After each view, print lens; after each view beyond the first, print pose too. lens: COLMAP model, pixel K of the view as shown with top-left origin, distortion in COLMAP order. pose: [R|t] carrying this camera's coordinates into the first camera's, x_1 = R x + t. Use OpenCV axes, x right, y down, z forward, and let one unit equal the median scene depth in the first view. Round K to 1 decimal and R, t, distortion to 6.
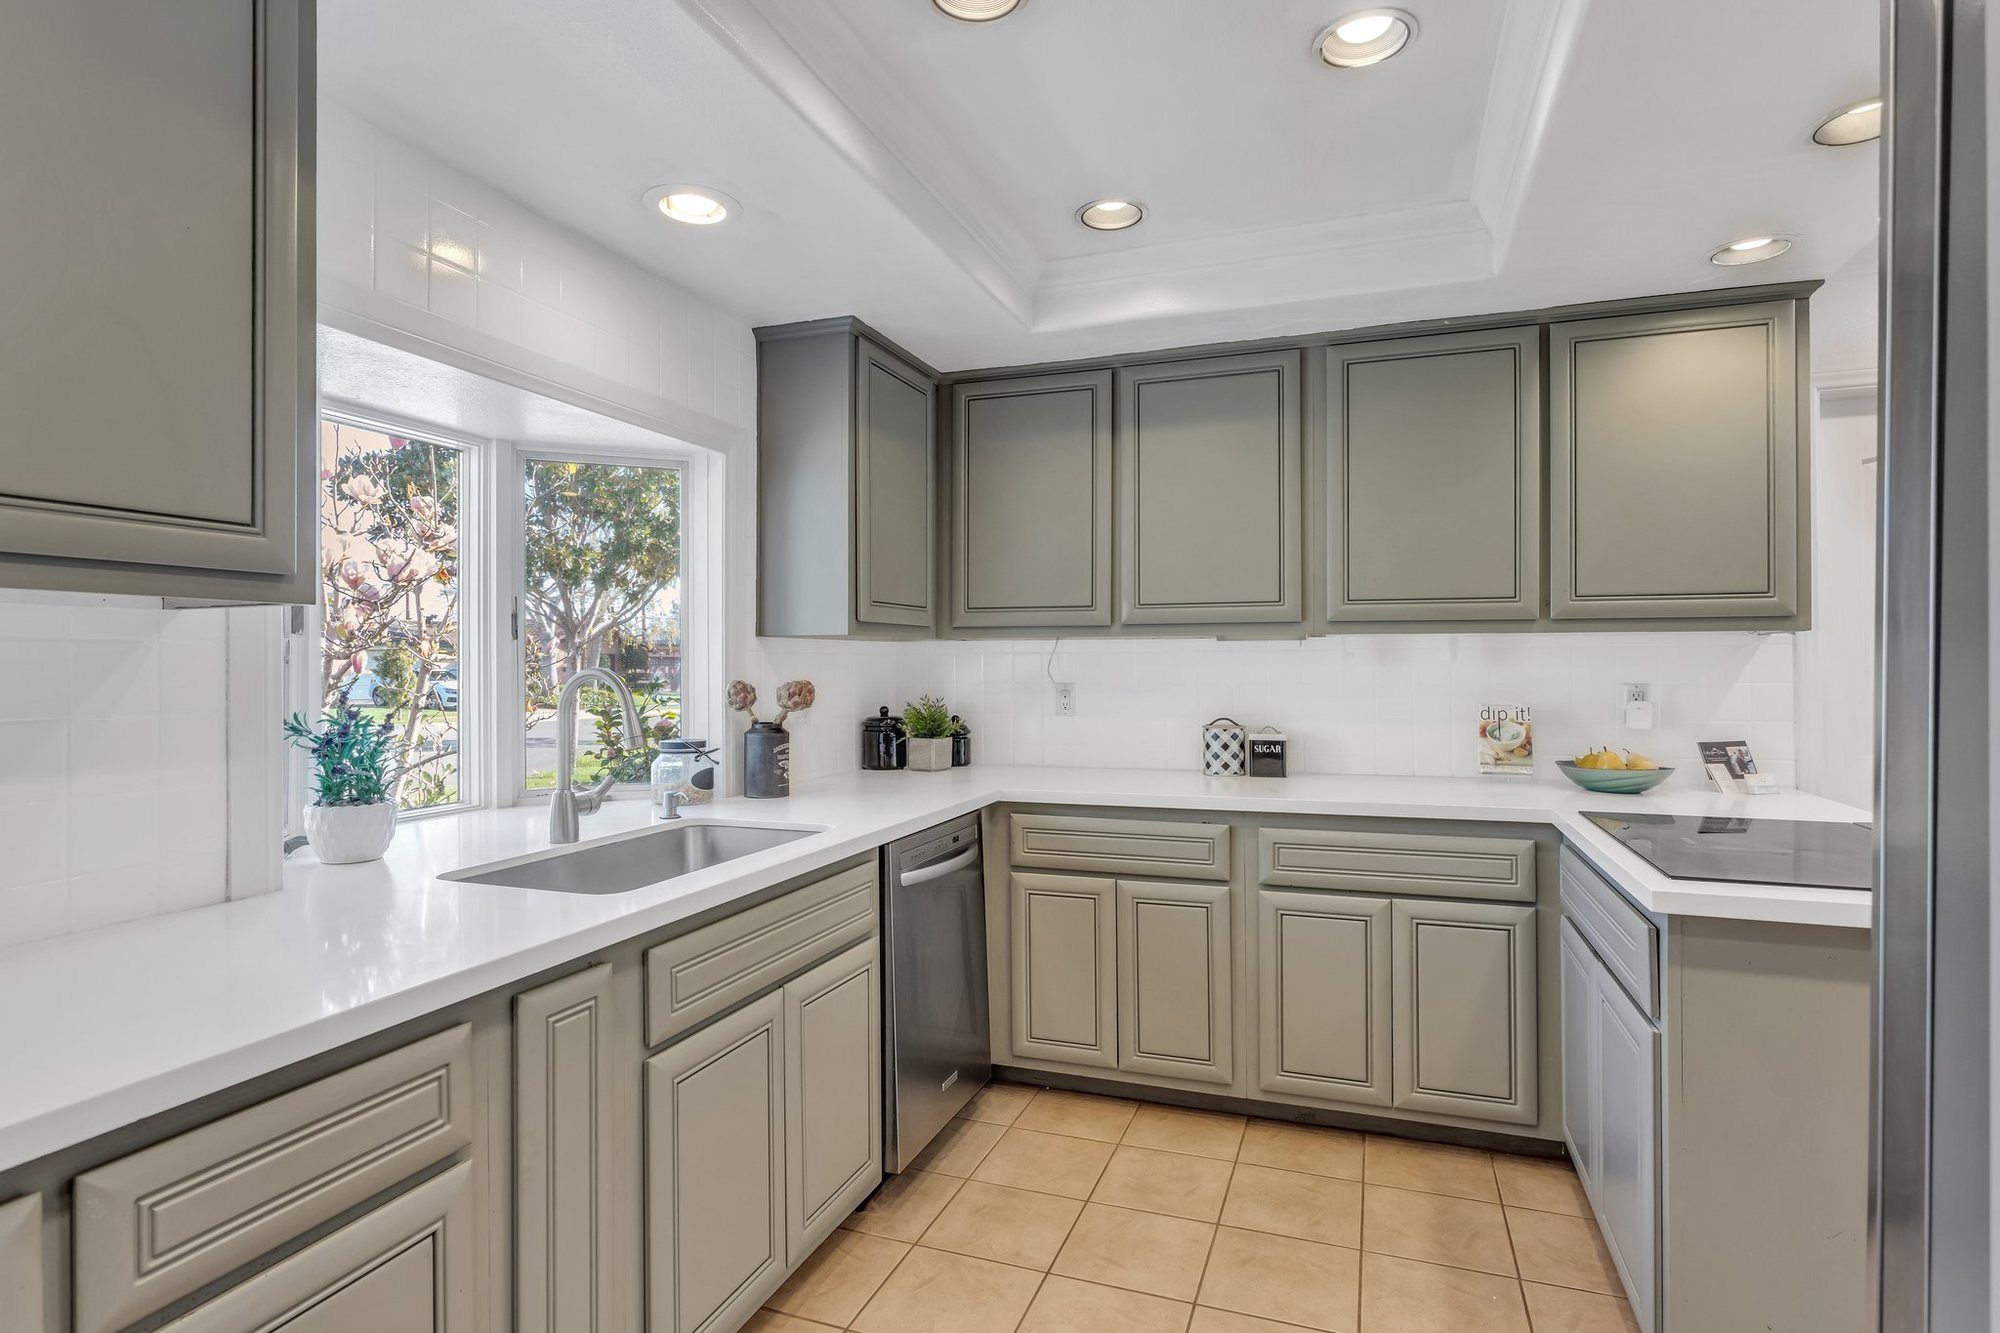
lens RADIAL K [[1049.5, 0, 997.8], [0, 1049.5, 663.1], [0, 0, 1]] dist [-0.001086, 0.002710]
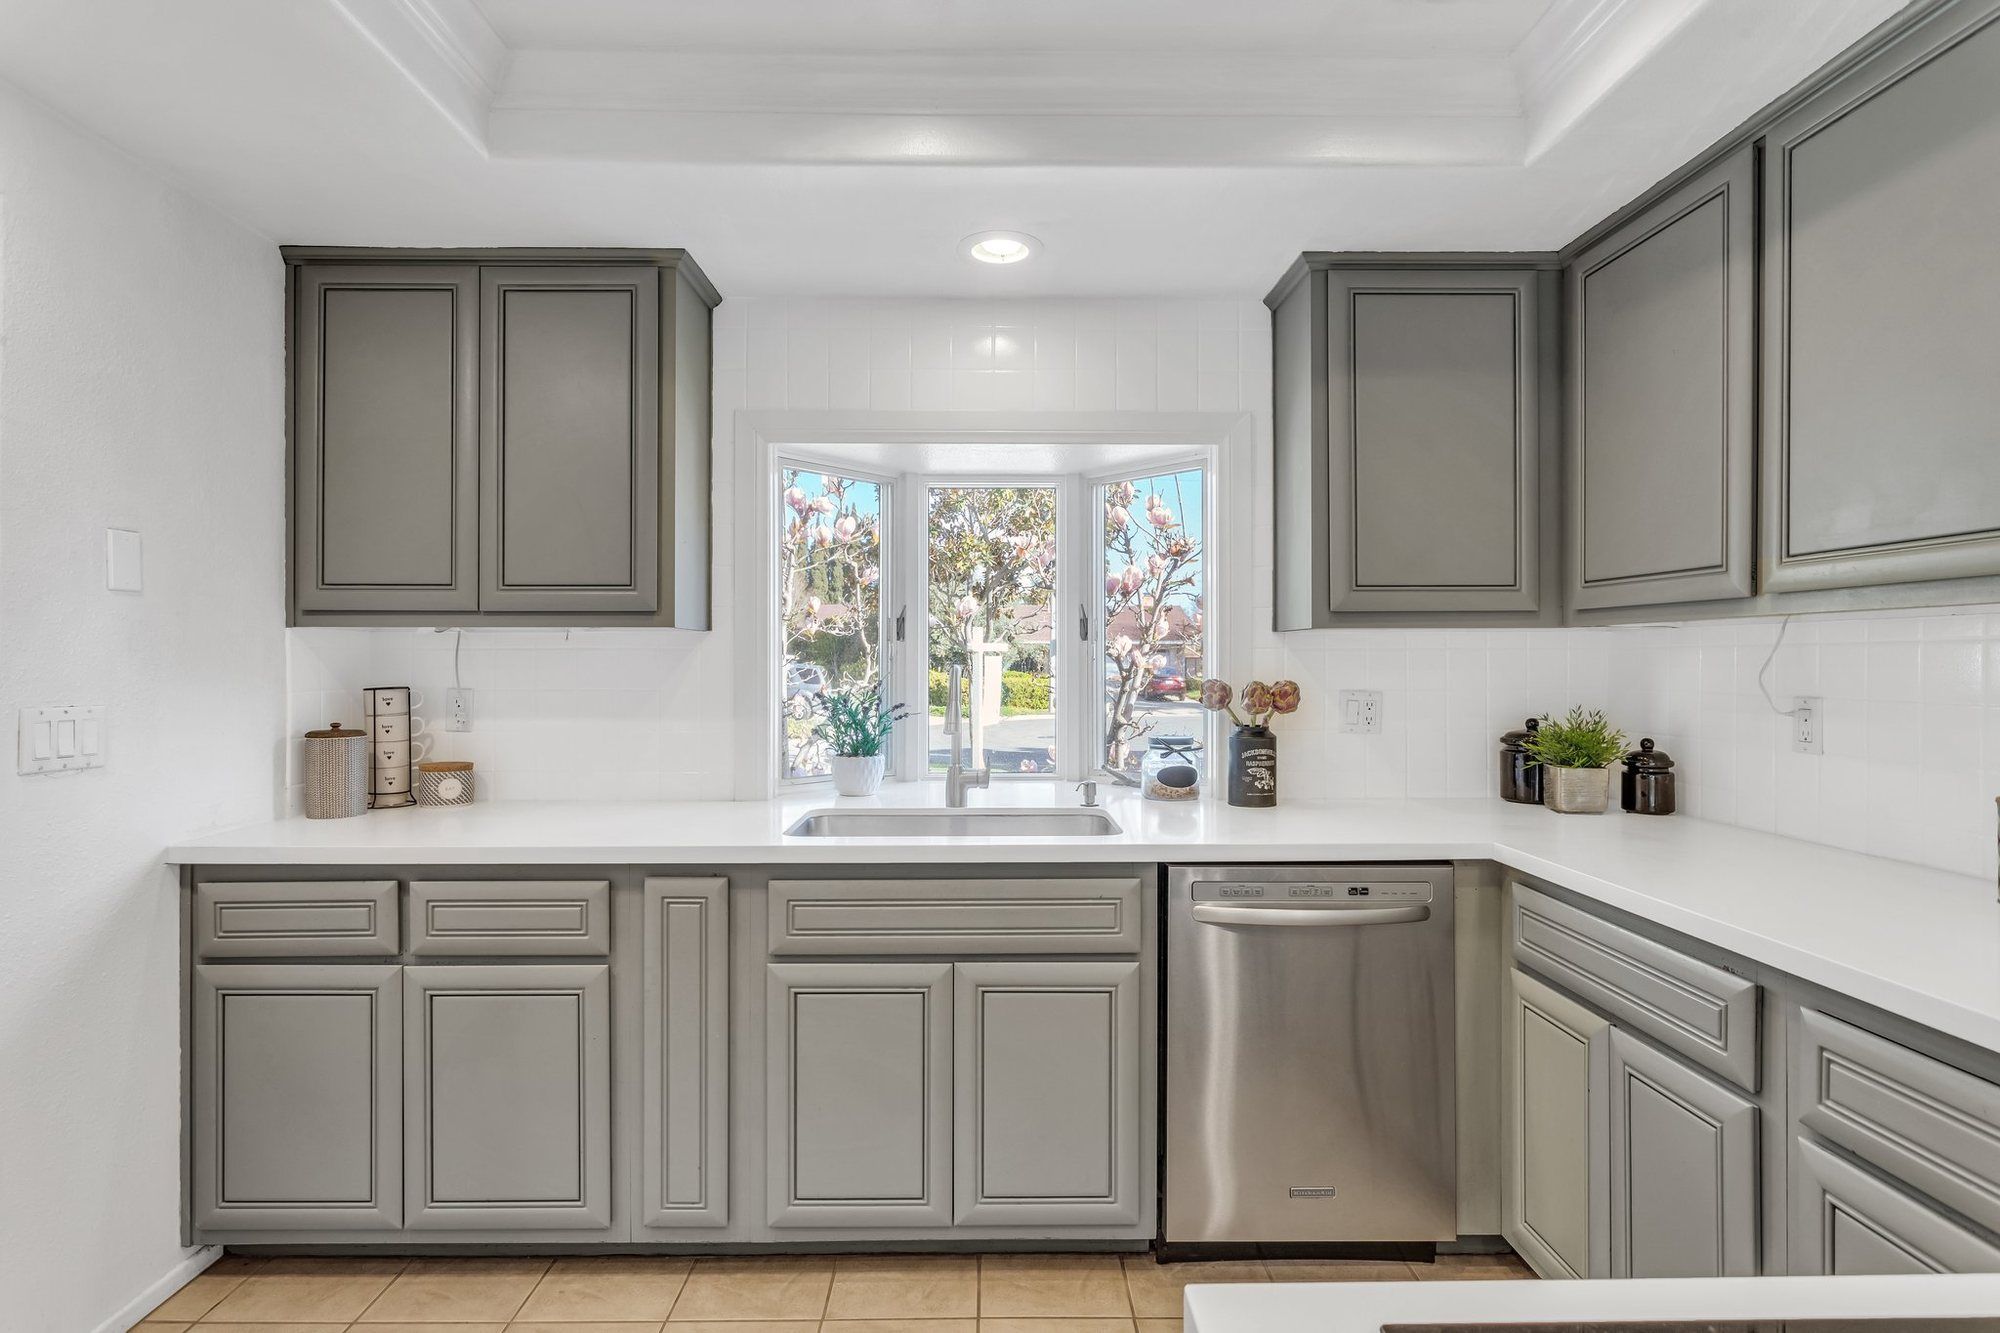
lens RADIAL K [[1049.5, 0, 984.9], [0, 1049.5, 658.7], [0, 0, 1]] dist [-0.001086, 0.002710]
pose [[0.328304, 0.002748, -0.944568, 0.575104], [-0.000369, 0.999996, 0.002781, -0.004310], [0.944572, -0.000564, 0.328304, 0.474065]]
